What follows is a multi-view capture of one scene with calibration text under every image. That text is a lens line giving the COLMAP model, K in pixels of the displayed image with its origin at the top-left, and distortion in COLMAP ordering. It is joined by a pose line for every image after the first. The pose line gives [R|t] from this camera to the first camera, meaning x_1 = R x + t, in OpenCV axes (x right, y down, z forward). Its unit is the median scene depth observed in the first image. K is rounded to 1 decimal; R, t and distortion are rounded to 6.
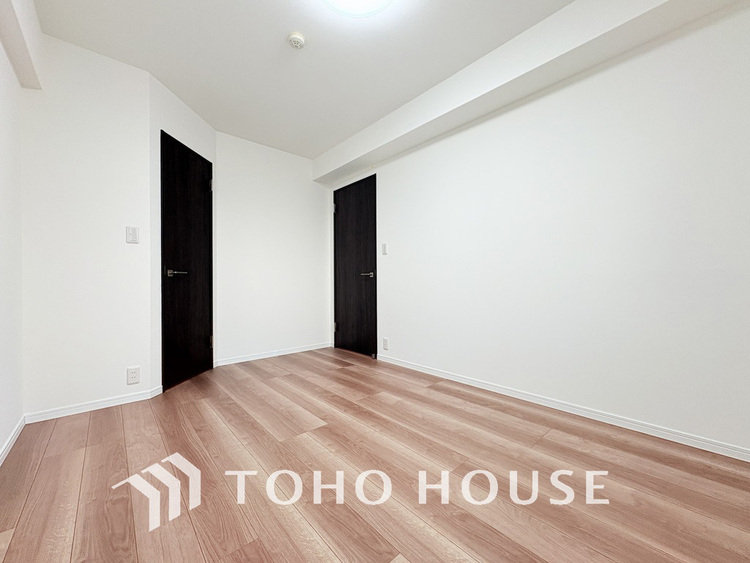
lens RADIAL K [[299.1, 0, 374.1], [0, 299.1, 283.8], [0, 0, 1]] dist [0.000035, -0.000406]
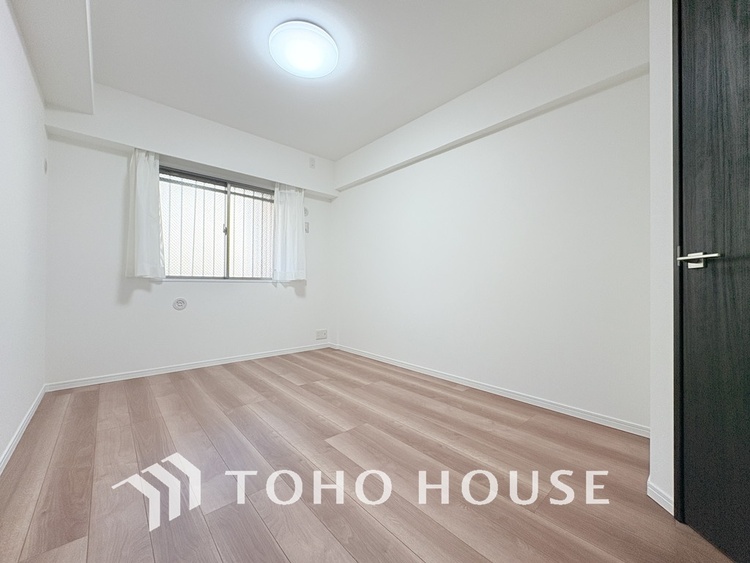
lens RADIAL K [[299.1, 0, 374.1], [0, 299.1, 283.8], [0, 0, 1]] dist [0.000035, -0.000406]
pose [[-0.999989, -0.002436, -0.003891, -0.310962], [-0.002466, 0.999967, 0.007731, -0.011055], [0.003872, 0.007741, -0.999963, 1.974696]]
